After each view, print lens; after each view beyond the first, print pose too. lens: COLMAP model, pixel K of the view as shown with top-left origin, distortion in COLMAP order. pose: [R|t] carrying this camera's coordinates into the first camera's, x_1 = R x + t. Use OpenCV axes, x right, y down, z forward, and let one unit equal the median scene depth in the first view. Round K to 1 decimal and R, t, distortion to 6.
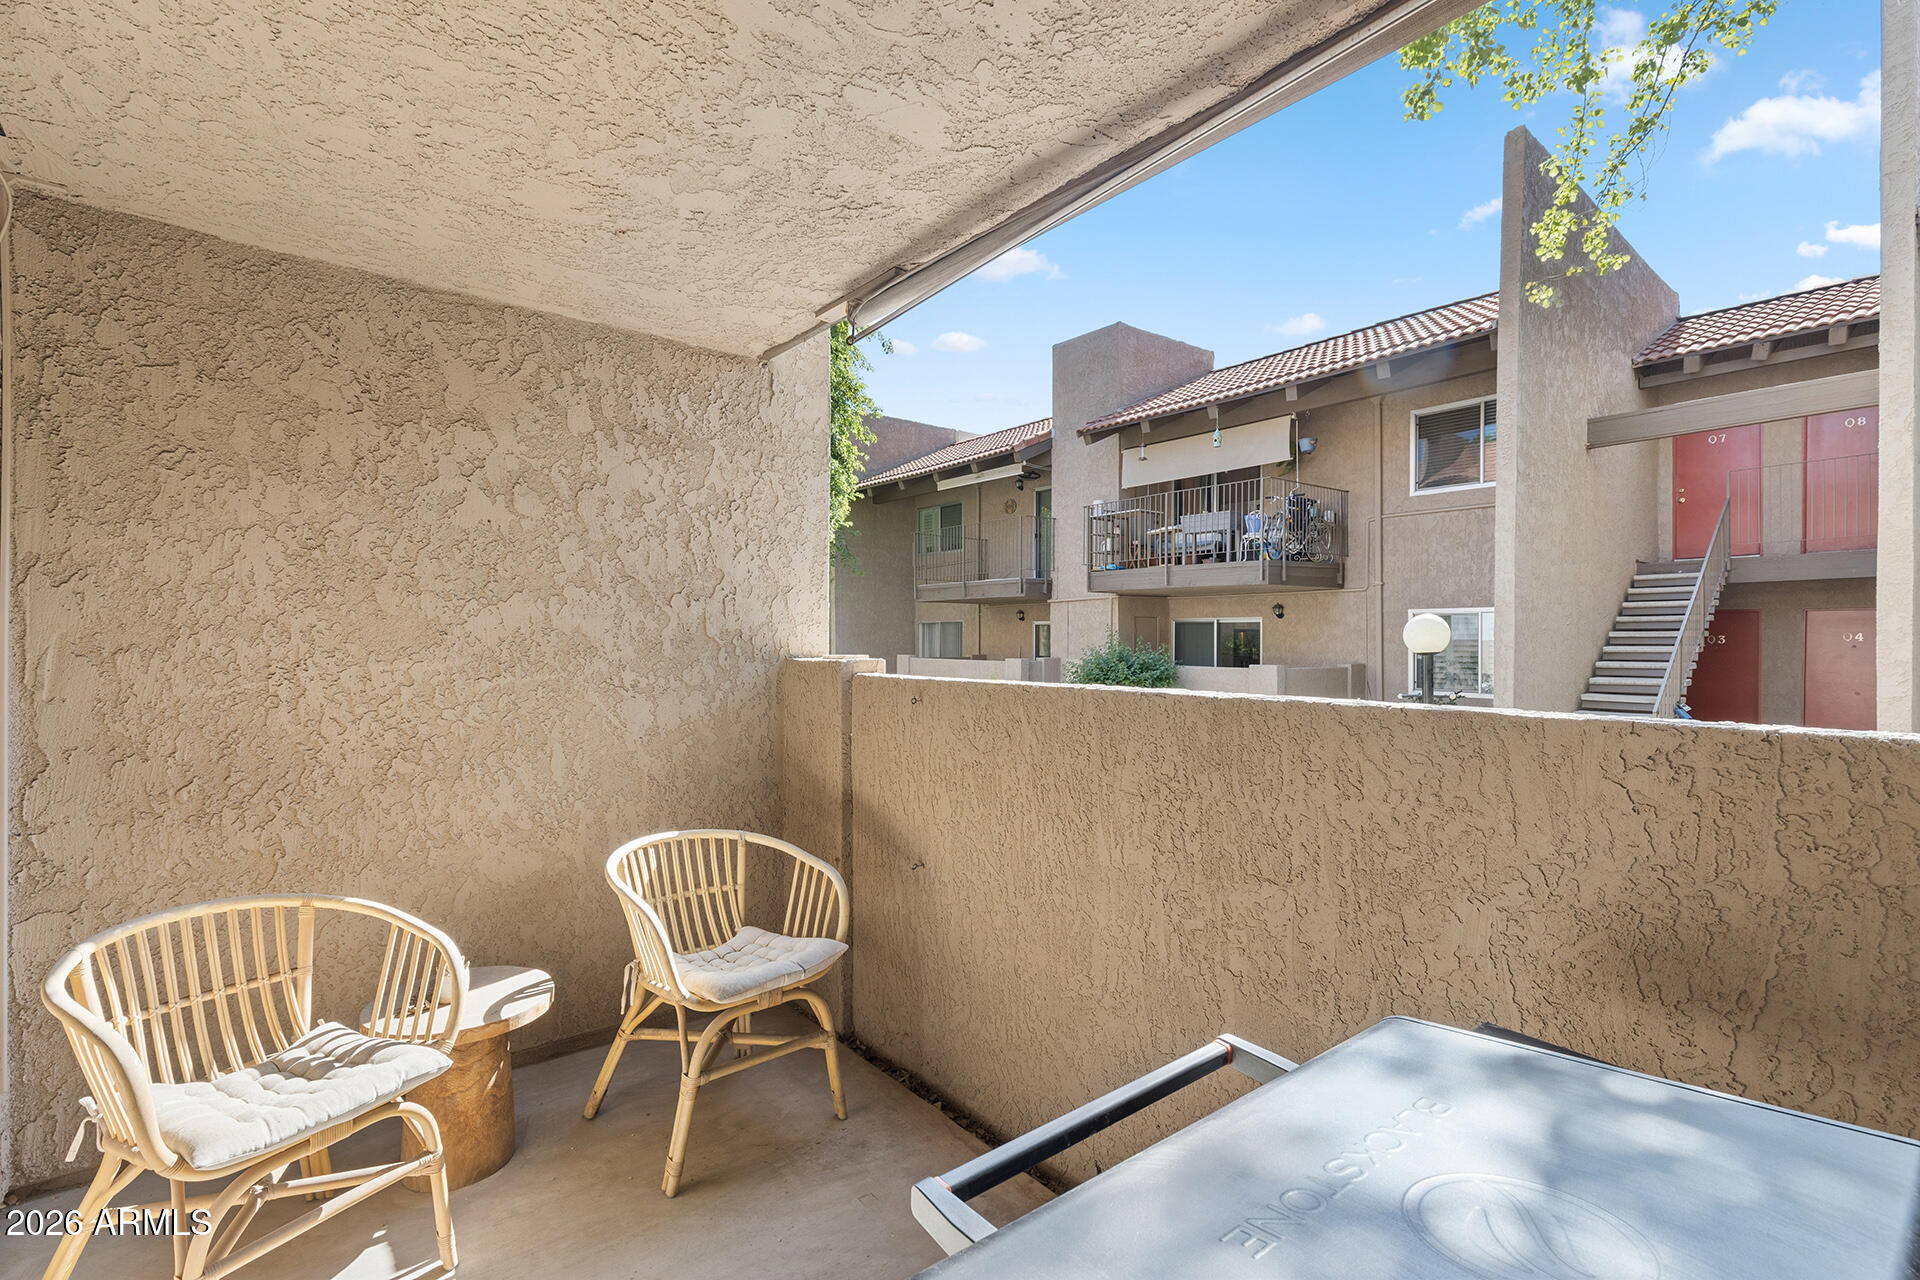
lens RADIAL K [[860.7, 0, 960.0], [0, 860.7, 640.0], [0, 0, 1]] dist [0.001224, 0.000043]
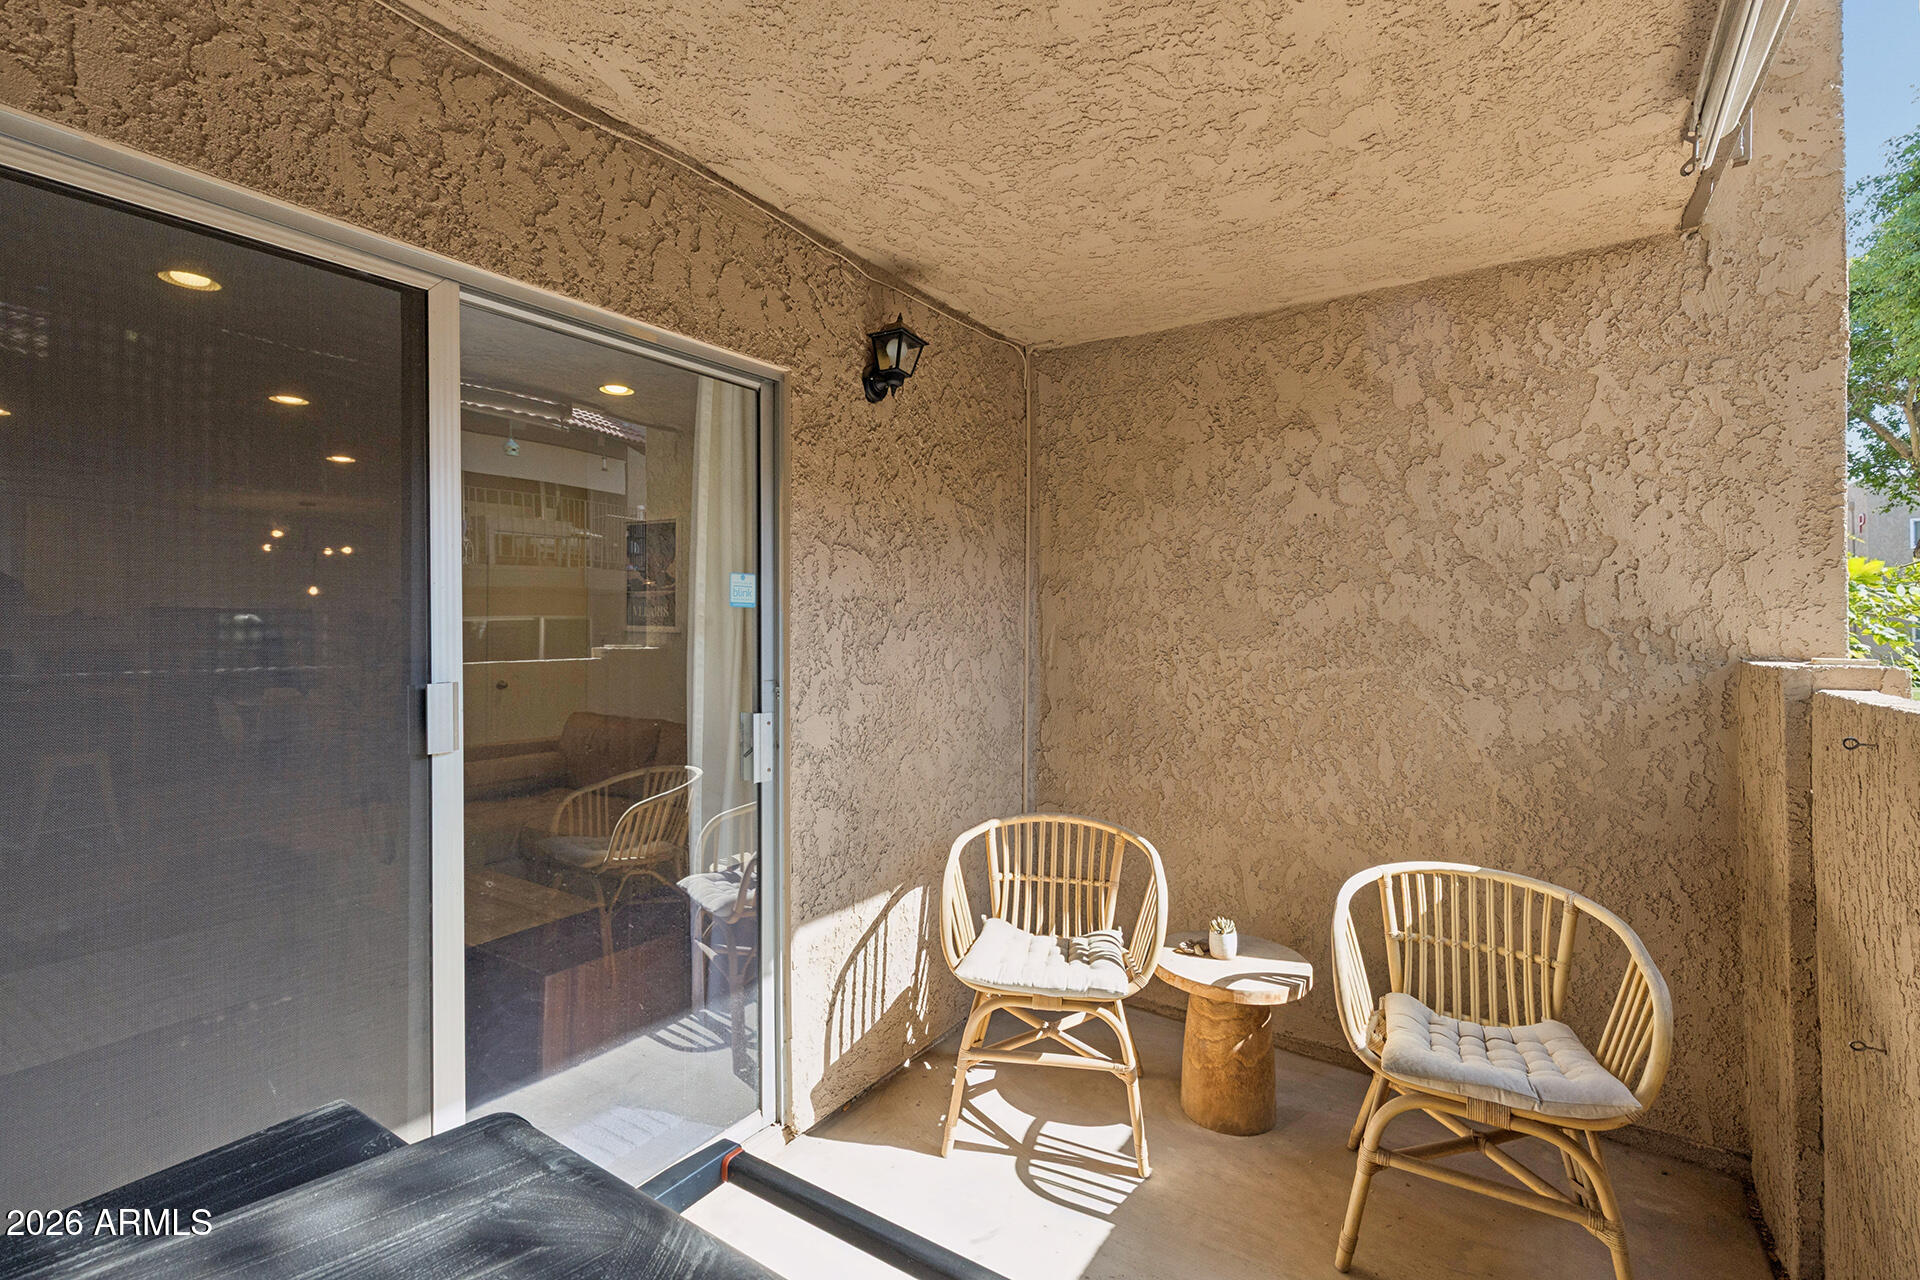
lens RADIAL K [[875.8, 0, 954.2], [0, 875.8, 603.6], [0, 0, 1]] dist [0.000963, -0.000077]
pose [[0.288715, -0.023664, -0.957122, 0.327803], [-0.003729, 0.999659, -0.025840, -0.003293], [0.957408, 0.011029, 0.288529, 0.284504]]
